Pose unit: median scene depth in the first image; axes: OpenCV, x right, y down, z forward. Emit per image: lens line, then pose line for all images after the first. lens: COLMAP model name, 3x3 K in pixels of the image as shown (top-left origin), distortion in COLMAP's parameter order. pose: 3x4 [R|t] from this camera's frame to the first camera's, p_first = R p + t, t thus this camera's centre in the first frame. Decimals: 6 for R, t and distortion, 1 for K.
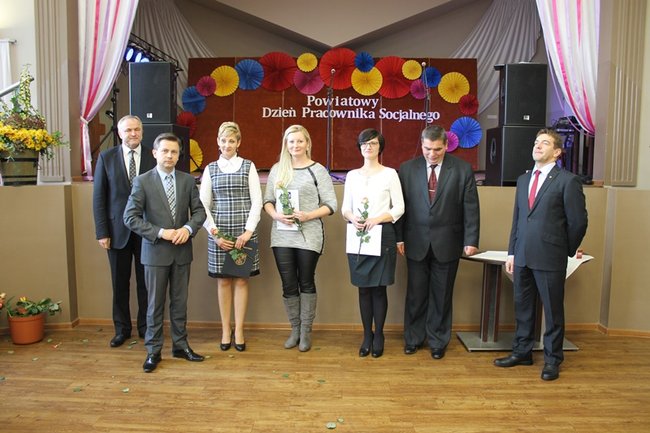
lens RADIAL K [[561.3, 0, 321.1], [0, 561.3, 215.7], [0, 0, 1]] dist [-0.158049, 0.155444]
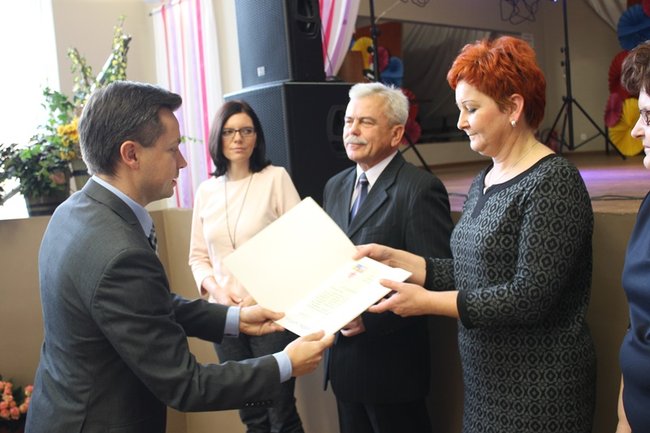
lens RADIAL K [[734.1, 0, 320.8], [0, 734.1, 216.7], [0, 0, 1]] dist [-0.048894, 0.000000]
pose [[0.675048, 0.000955, -0.737774, 0.149247], [0.005289, 0.999967, 0.006135, -0.034062], [0.737755, -0.008044, 0.675020, 0.386374]]
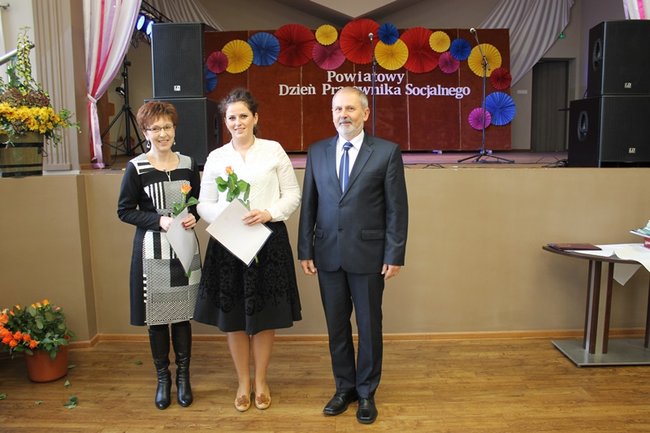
lens RADIAL K [[561.3, 0, 321.8], [0, 561.3, 216.5], [0, 0, 1]] dist [-0.158049, 0.155444]
pose [[0.999783, -0.019009, 0.008579, -0.070377], [0.018712, 0.999265, 0.033463, -0.008967], [-0.009209, -0.033295, 0.999403, 0.111224]]
